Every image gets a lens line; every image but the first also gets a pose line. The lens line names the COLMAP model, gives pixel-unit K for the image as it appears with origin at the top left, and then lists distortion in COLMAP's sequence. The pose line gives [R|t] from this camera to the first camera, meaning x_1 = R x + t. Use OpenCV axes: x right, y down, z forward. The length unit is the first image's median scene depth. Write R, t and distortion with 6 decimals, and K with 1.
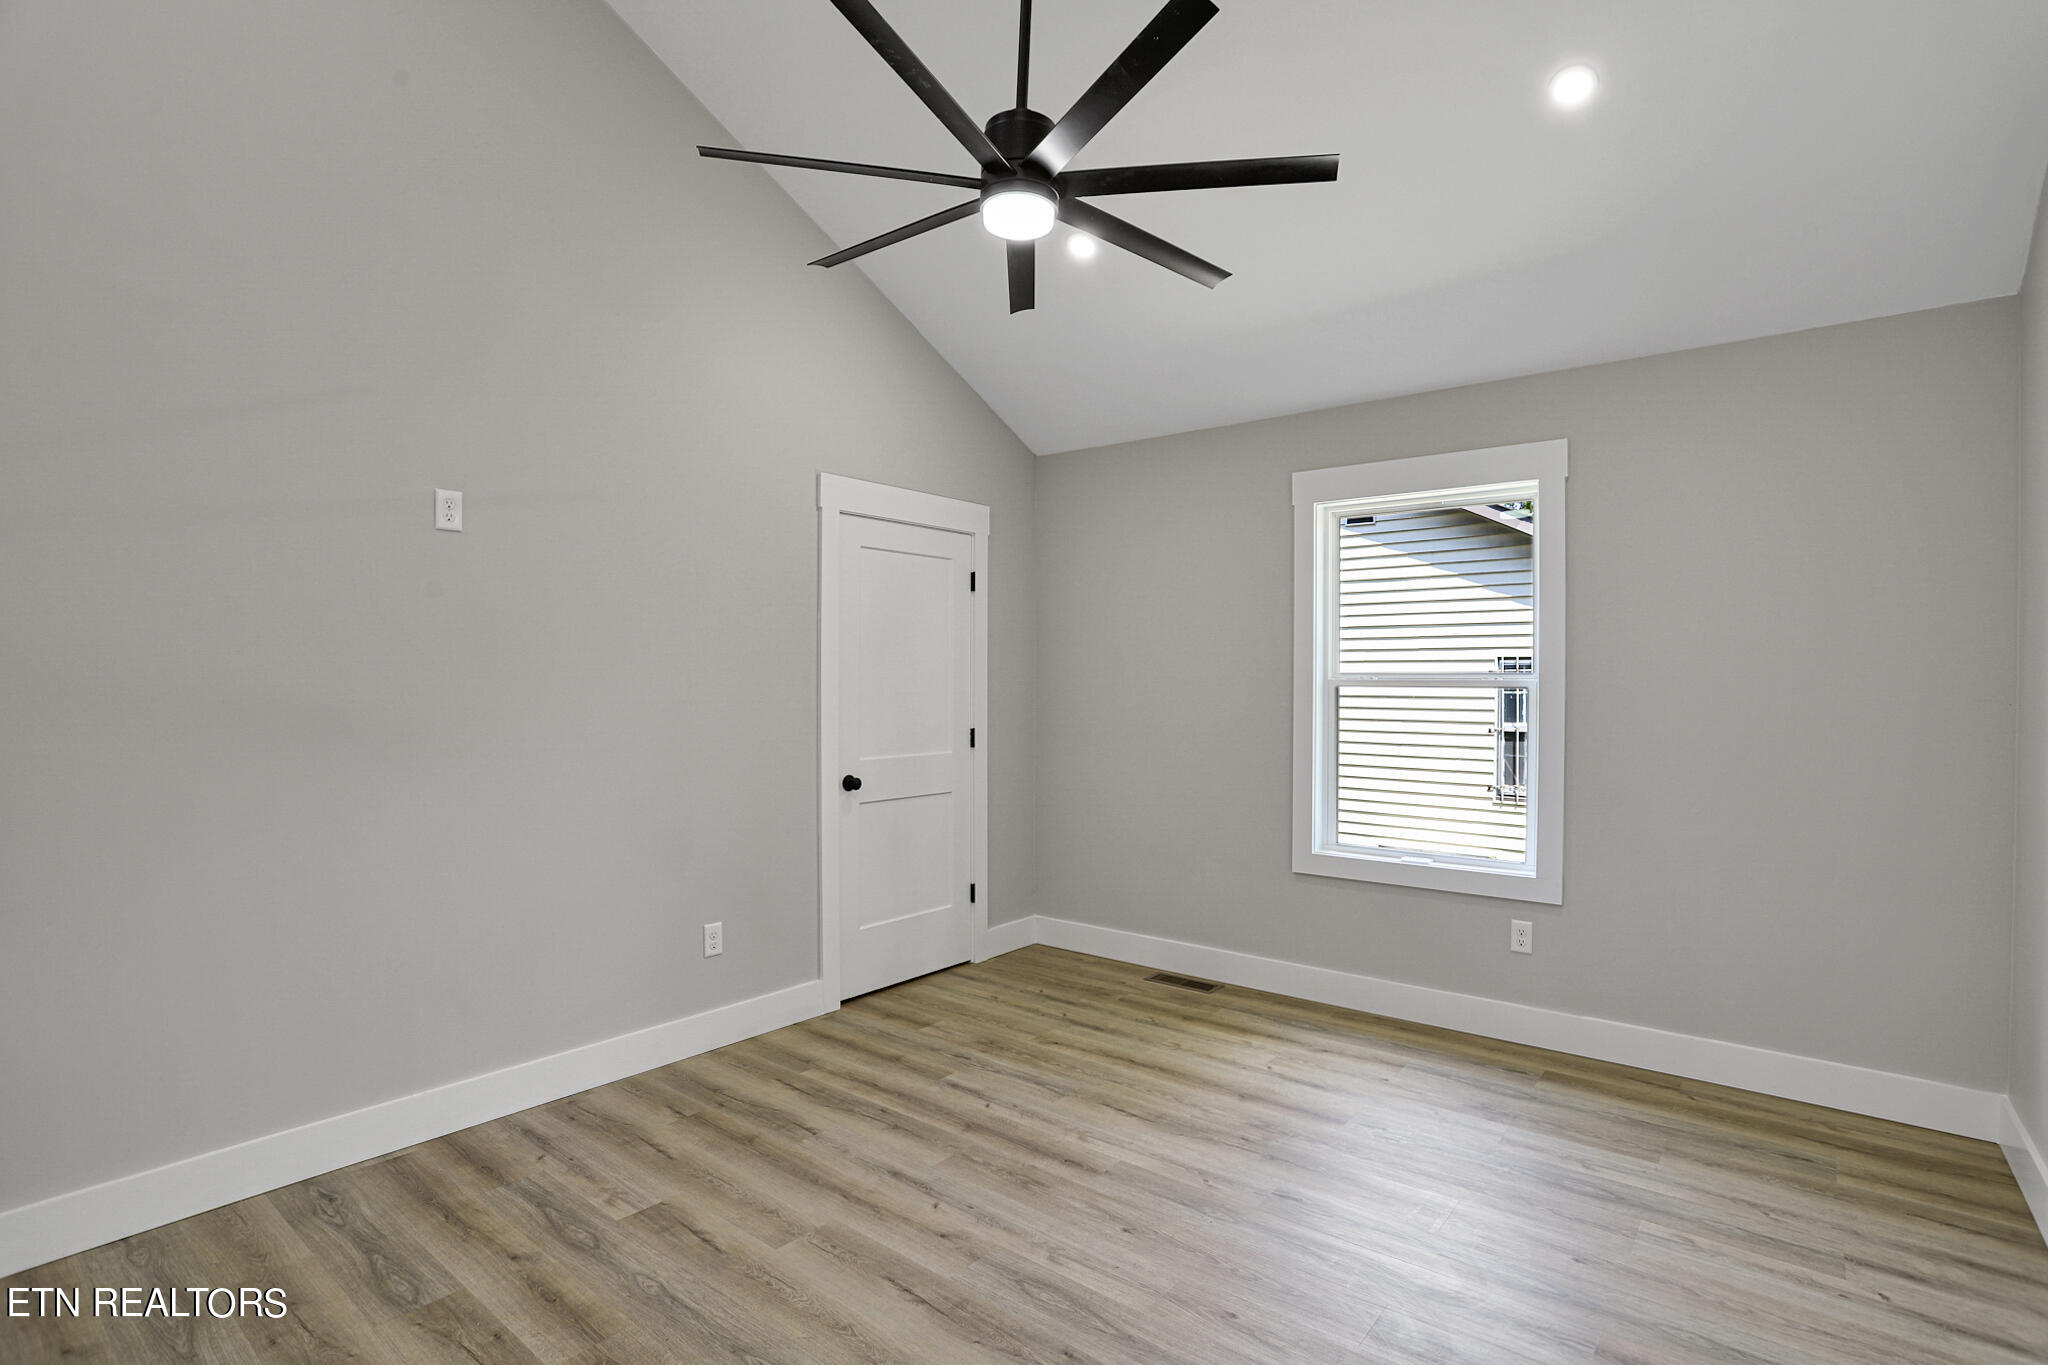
lens RADIAL K [[991.8, 0, 1063.6], [0, 991.8, 665.5], [0, 0, 1]] dist [-0.059425, 0.022871]
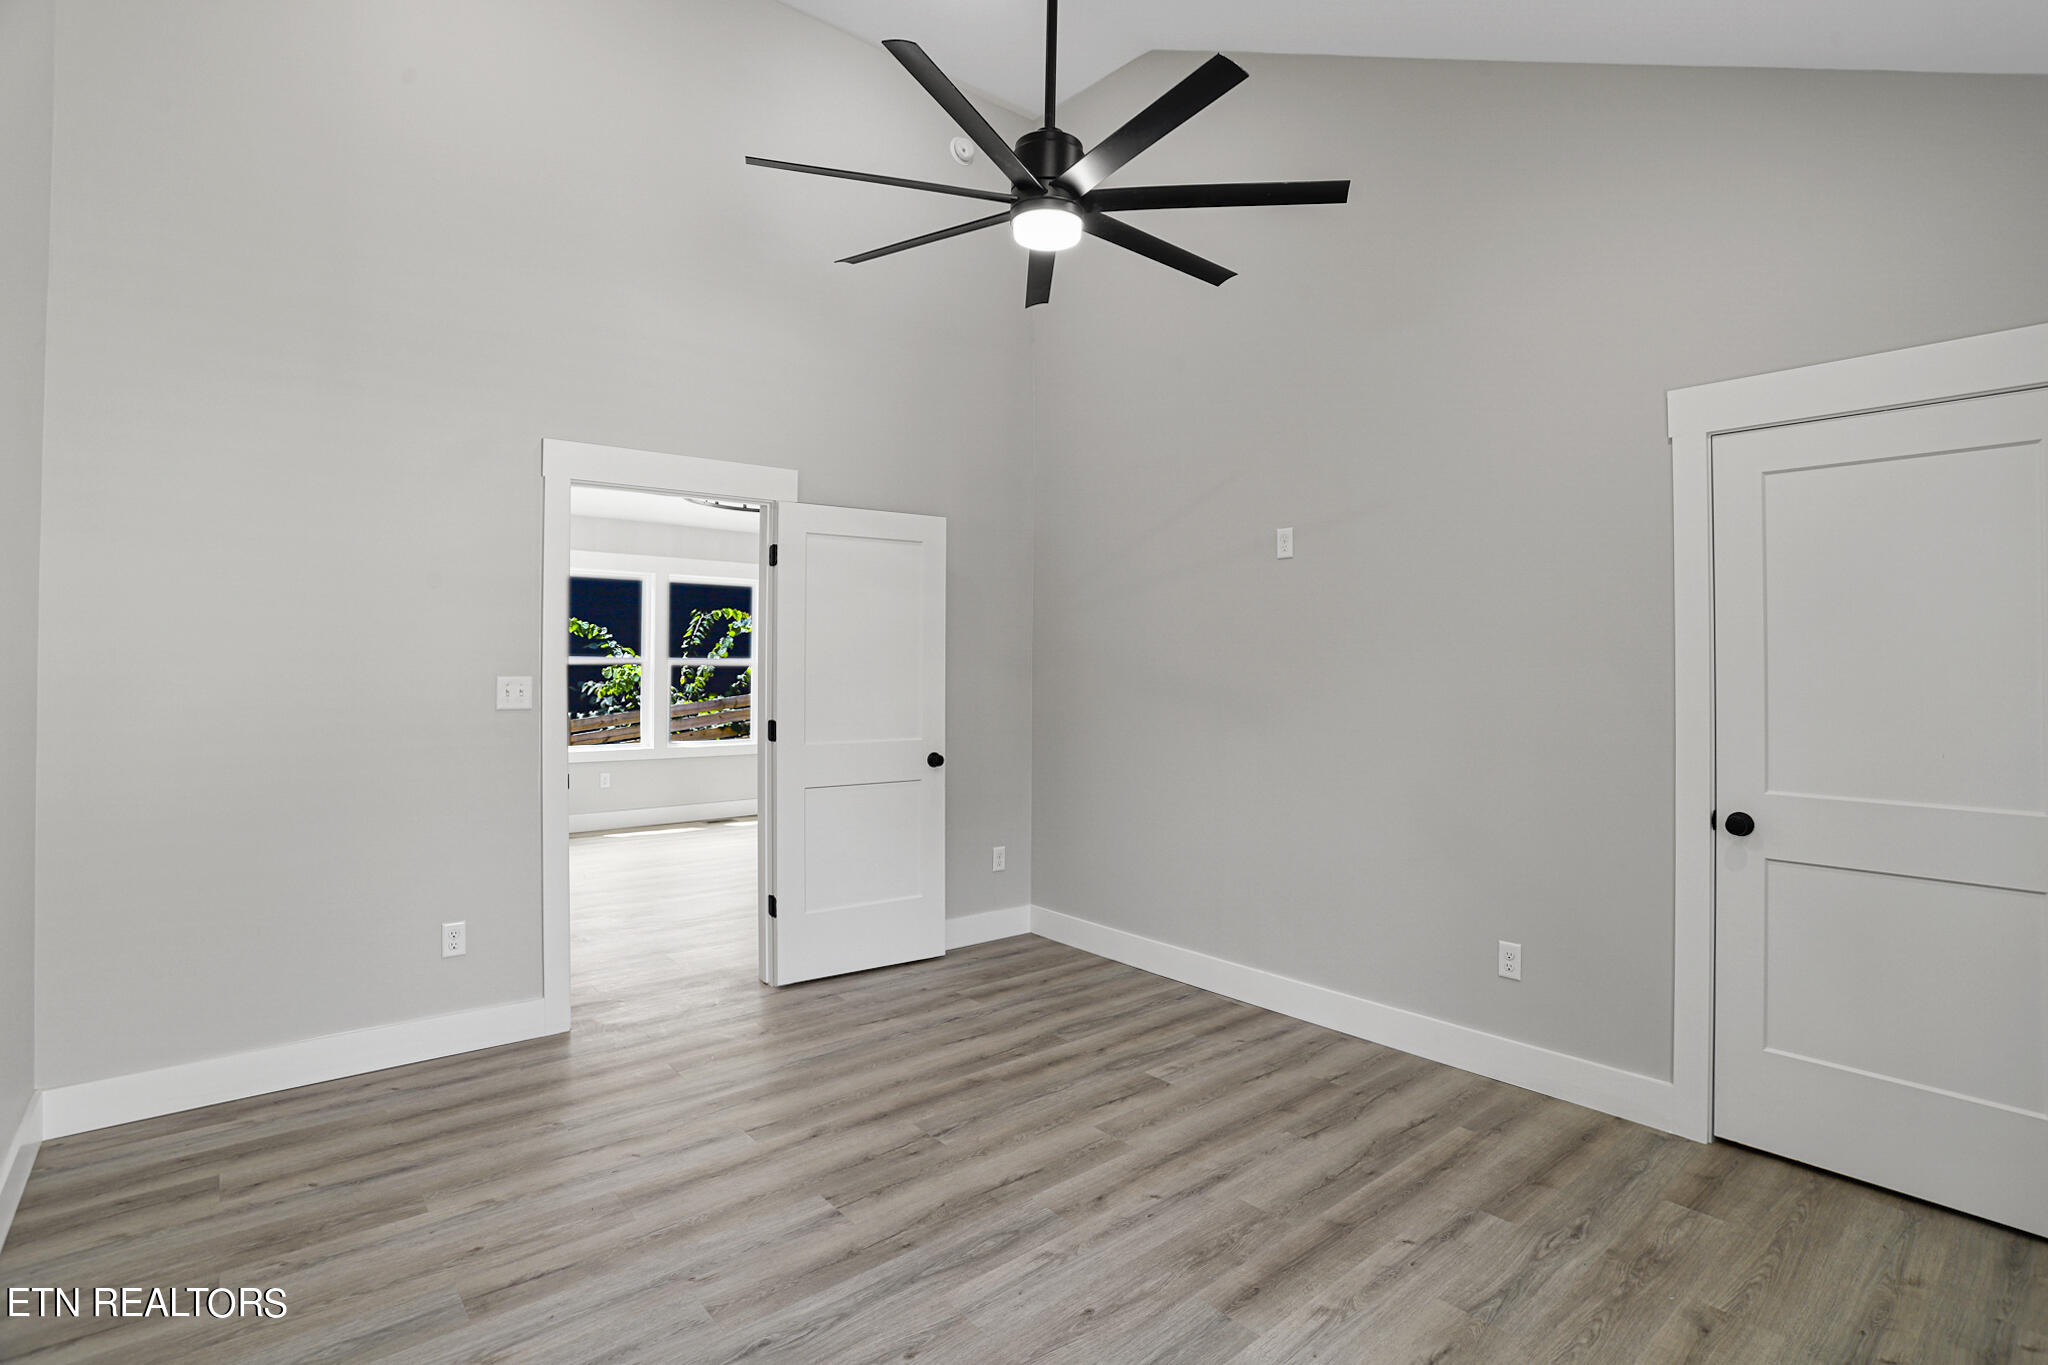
lens RADIAL K [[991.8, 0, 1021.1], [0, 991.8, 666.4], [0, 0, 1]] dist [-0.059425, 0.022871]
pose [[-0.217698, -0.007196, -0.975990, 0.714998], [0.009650, 0.999908, -0.009524, 0.015377], [0.975968, -0.011491, -0.217609, 0.887397]]
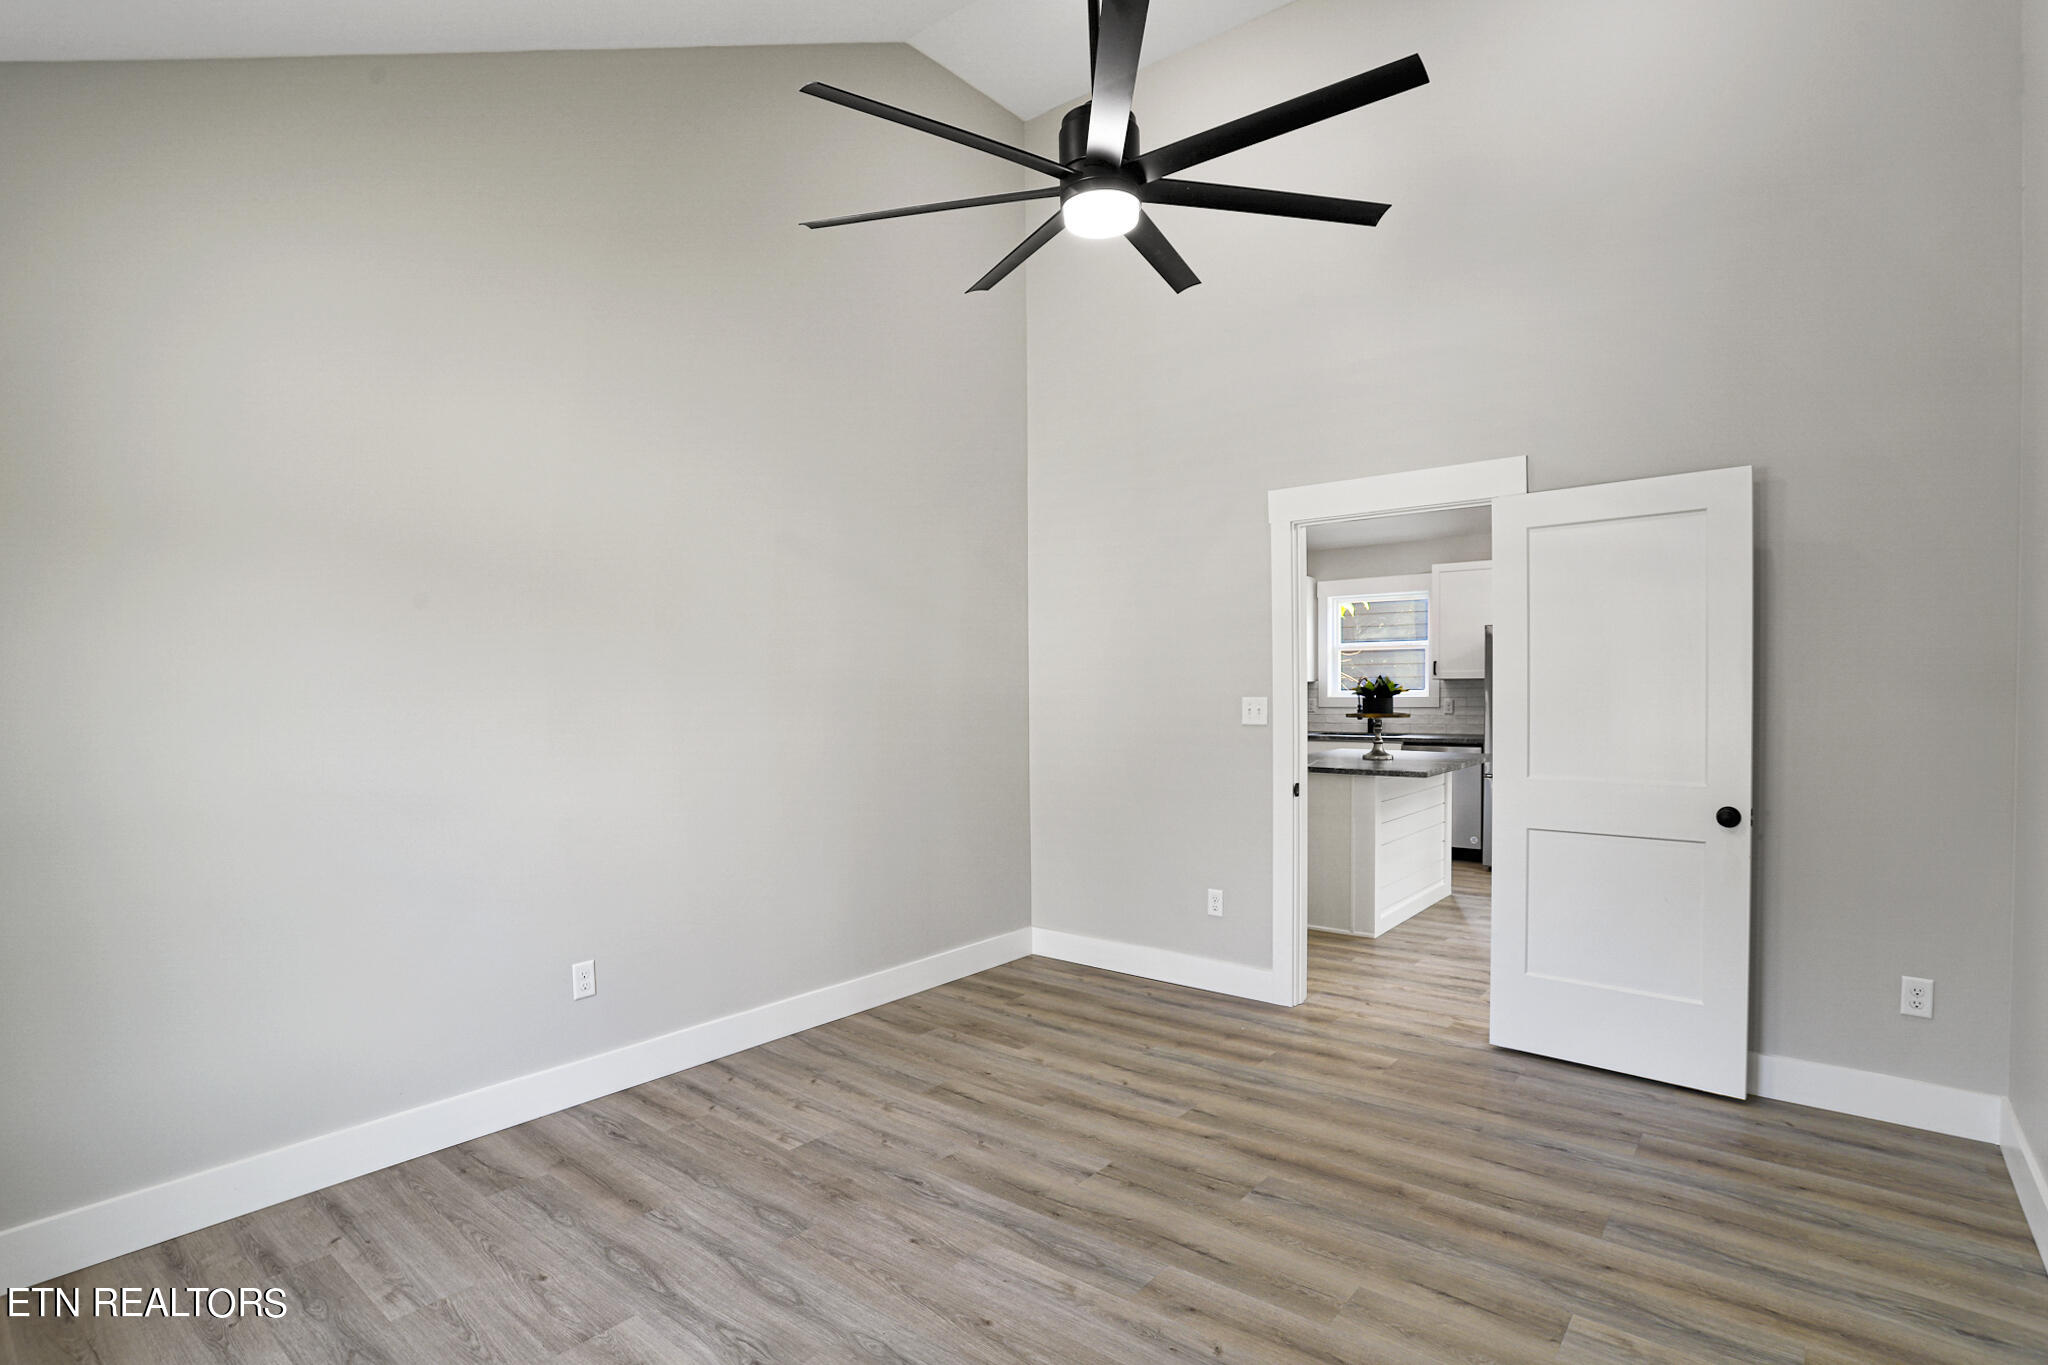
lens RADIAL K [[991.8, 0, 1044.1], [0, 991.8, 690.8], [0, 0, 1]] dist [-0.059425, 0.022871]
pose [[-0.999704, 0.004742, 0.023869, -0.008478], [0.004358, 0.999861, -0.016091, 0.021692], [-0.023942, -0.015983, -0.999586, 1.468743]]
